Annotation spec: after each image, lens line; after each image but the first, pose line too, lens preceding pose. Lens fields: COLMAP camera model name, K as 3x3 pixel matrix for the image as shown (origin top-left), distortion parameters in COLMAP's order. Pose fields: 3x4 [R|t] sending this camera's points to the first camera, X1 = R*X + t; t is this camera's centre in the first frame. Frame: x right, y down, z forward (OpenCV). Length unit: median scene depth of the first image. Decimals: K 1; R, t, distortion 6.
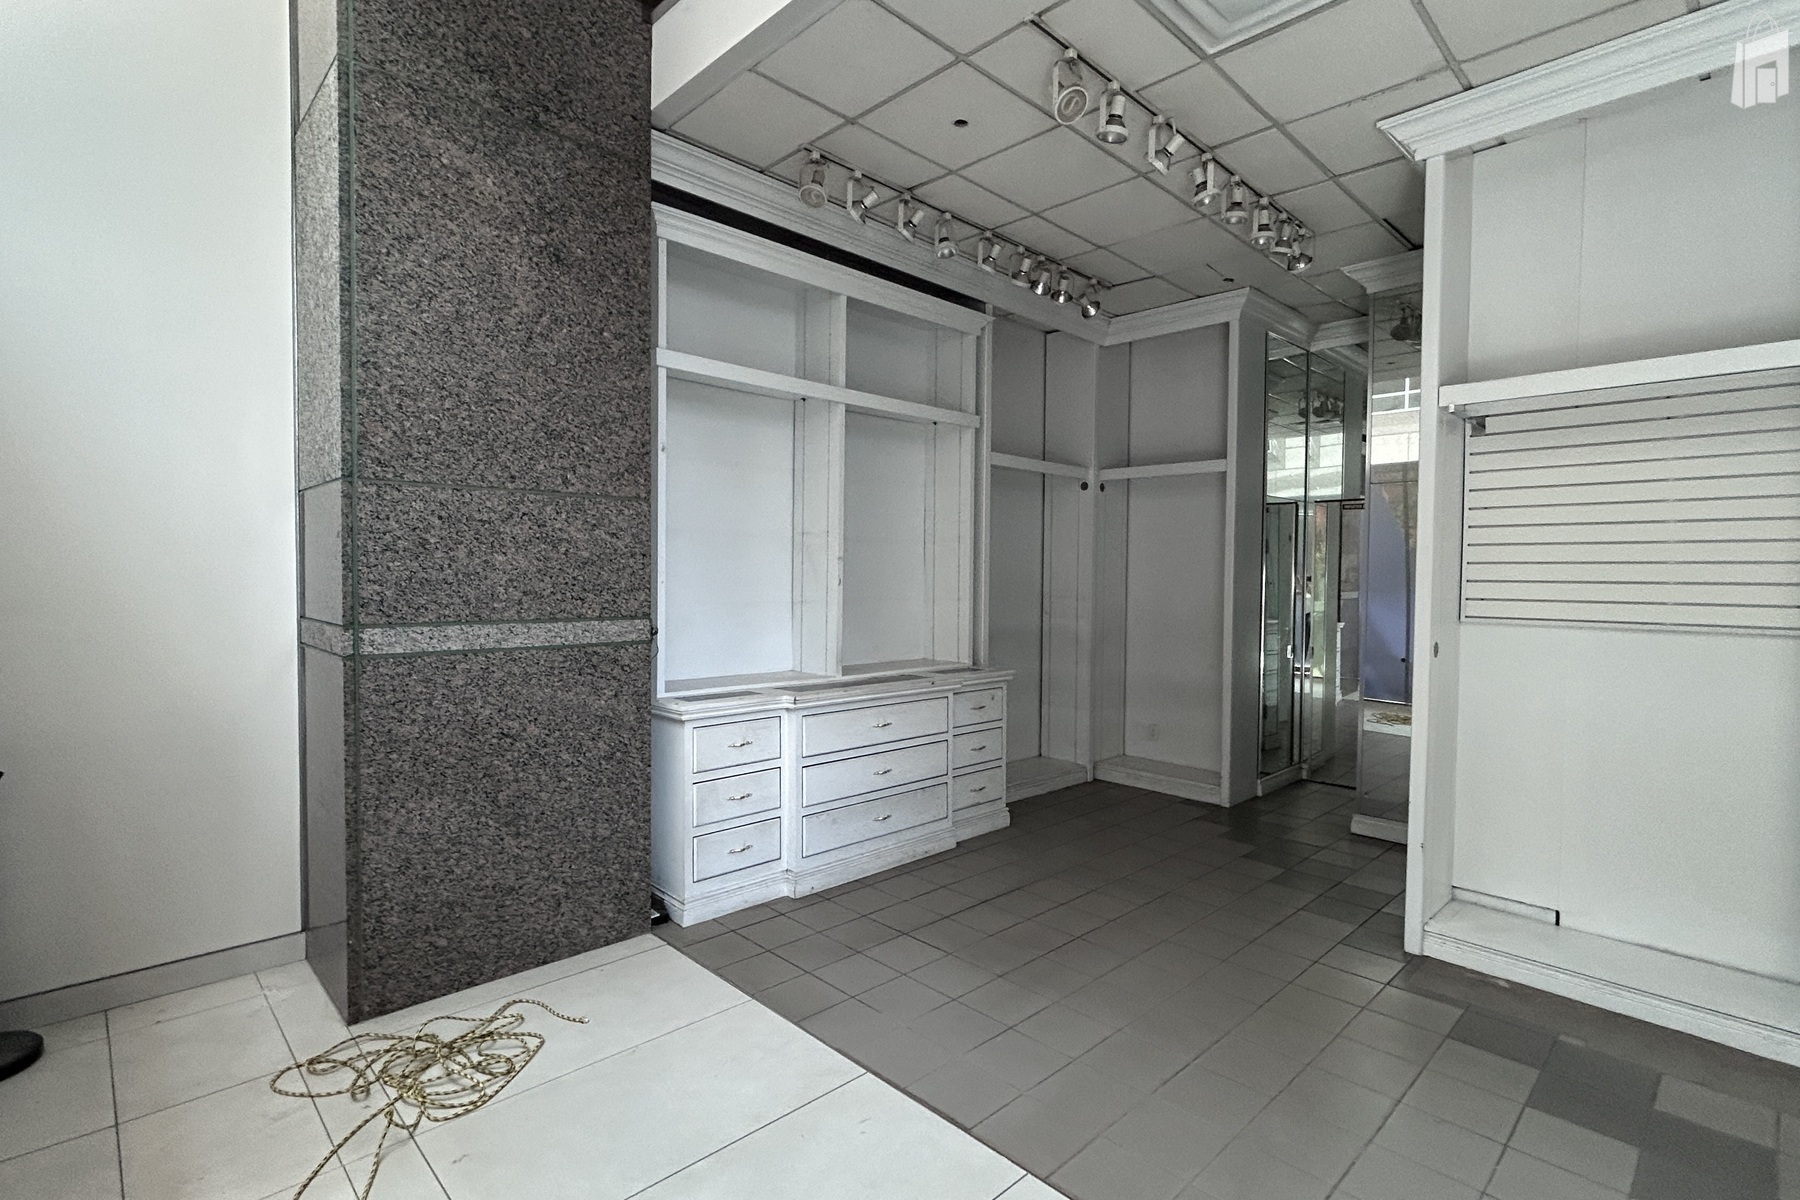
lens RADIAL K [[857.6, 0, 898.2], [0, 857.6, 600.6], [0, 0, 1]] dist [-0.003658, 0.002080]
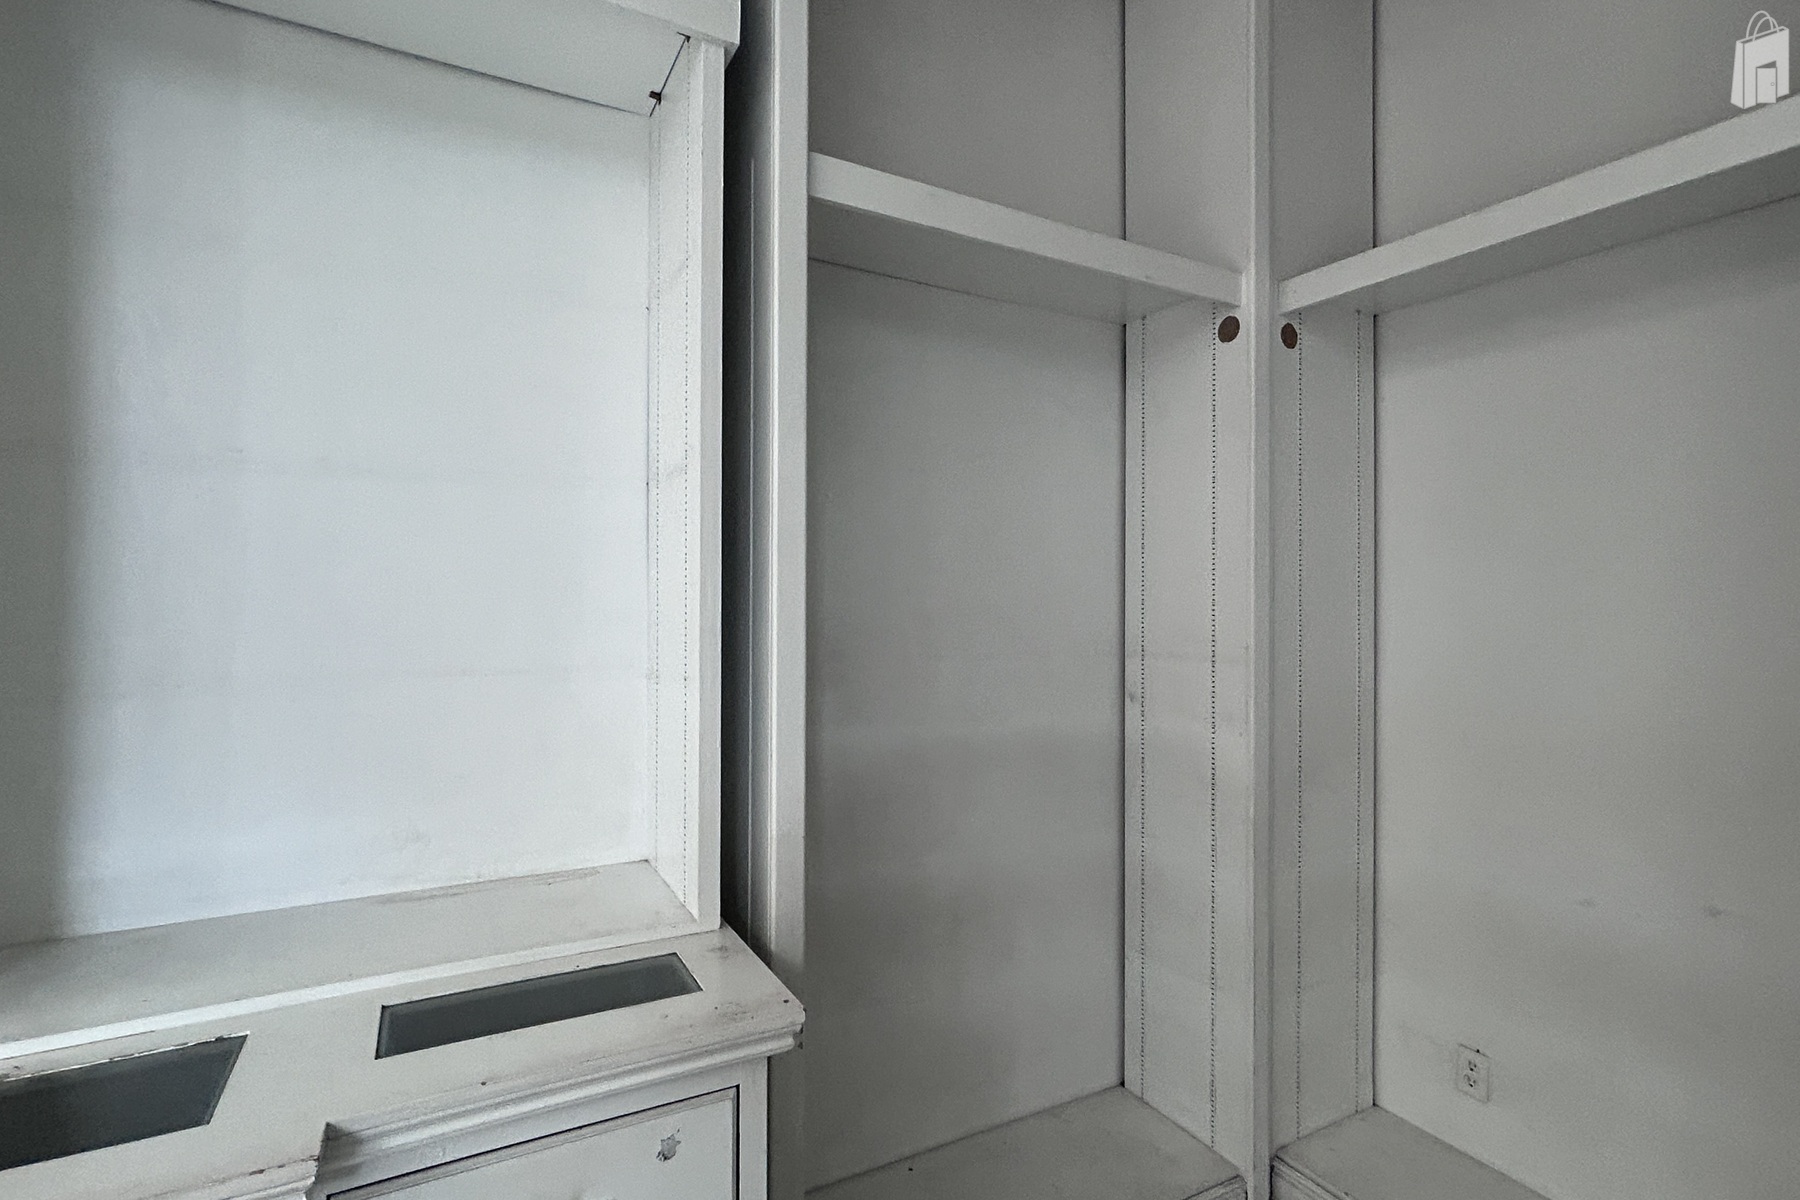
lens RADIAL K [[857.6, 0, 894.1], [0, 857.6, 592.9], [0, 0, 1]] dist [-0.003658, 0.002080]
pose [[0.962047, -0.005372, -0.272831, 0.264899], [-0.004485, 0.999360, -0.035490, -0.025551], [0.272847, 0.035367, 0.961407, 0.934036]]
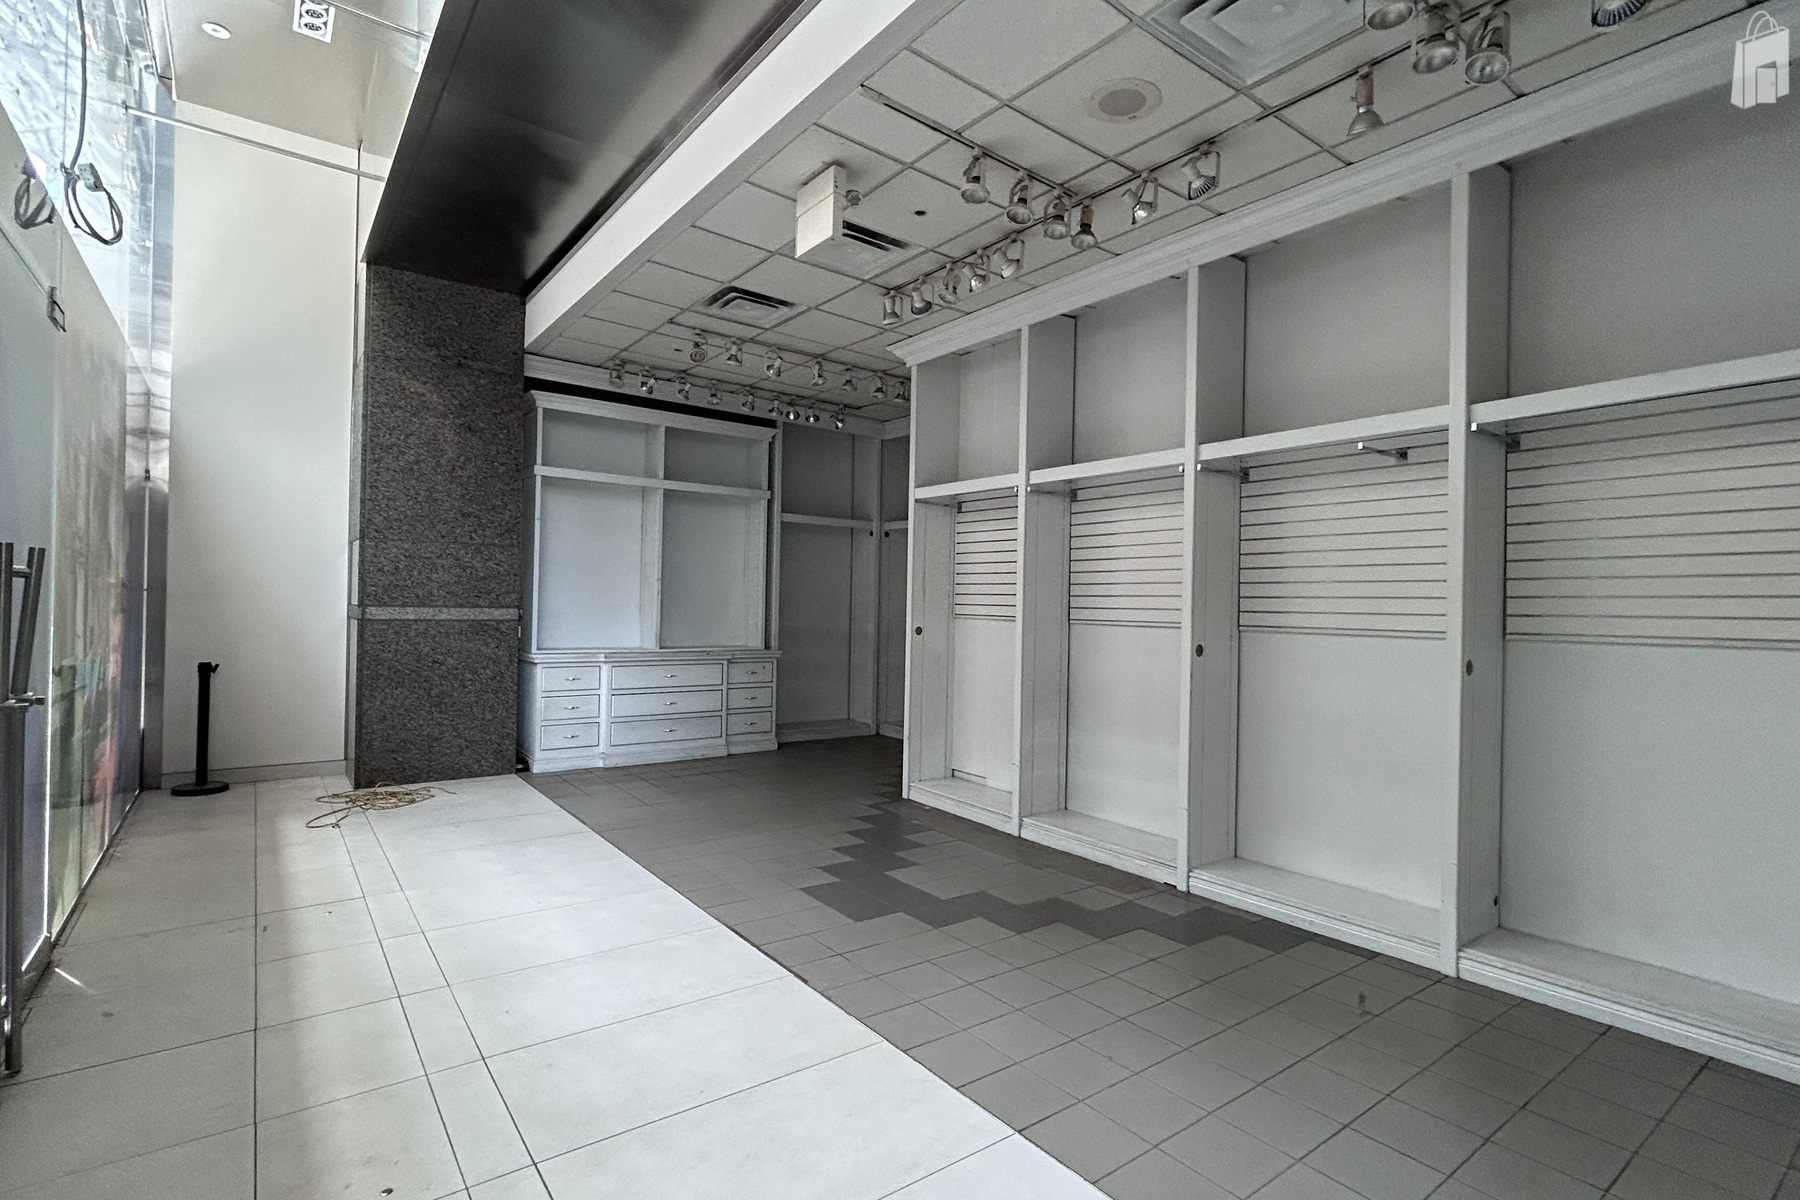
lens RADIAL K [[857.6, 0, 900.0], [0, 857.6, 601.8], [0, 0, 1]] dist [-0.003658, 0.002080]
pose [[0.992333, 0.012577, -0.122950, 0.652090], [-0.016671, 0.999338, -0.032326, 0.044396], [0.122462, 0.034128, 0.991886, -0.657035]]
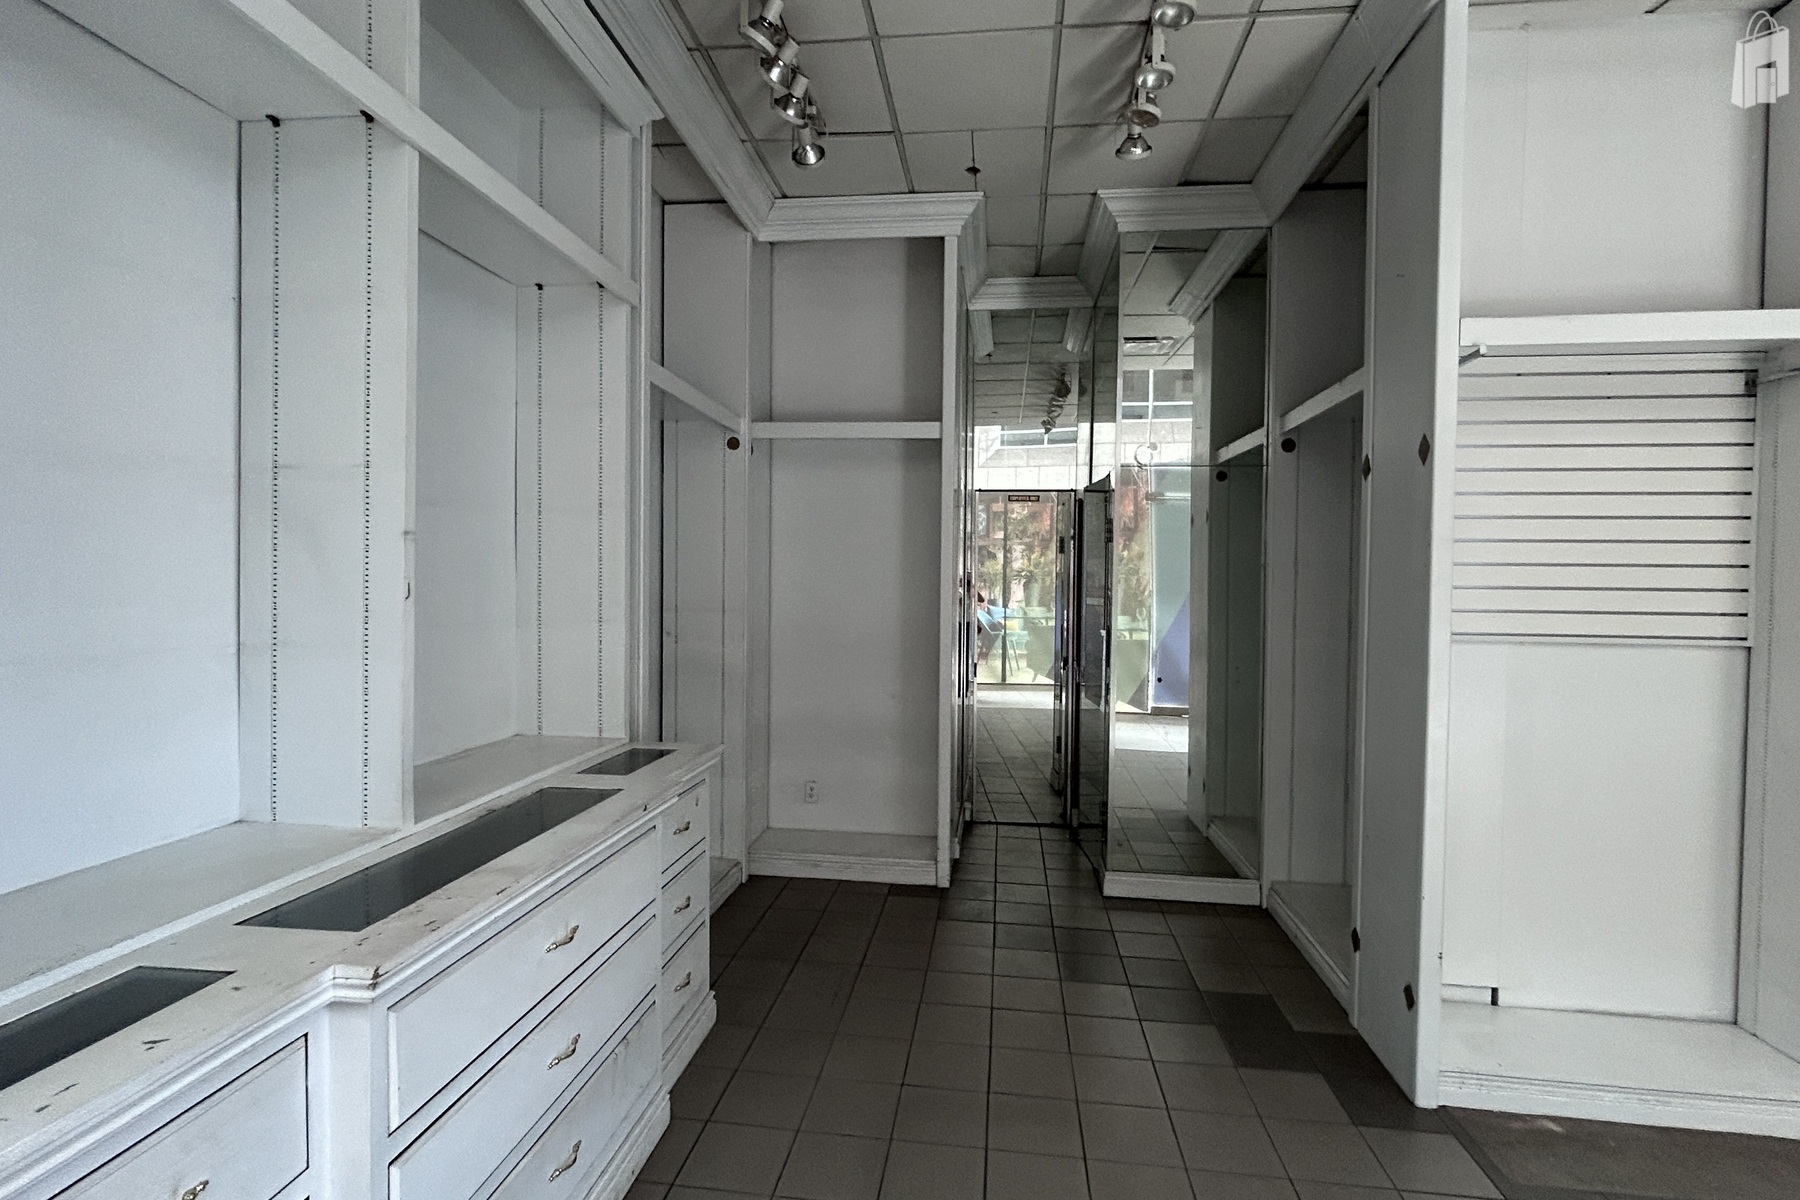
lens RADIAL K [[857.6, 0, 899.4], [0, 857.6, 601.0], [0, 0, 1]] dist [-0.003658, 0.002080]
pose [[0.779566, -0.014775, 0.626146, -0.149413], [0.015174, 0.999874, 0.004701, -0.017358], [-0.626137, 0.005837, 0.779691, 0.577580]]
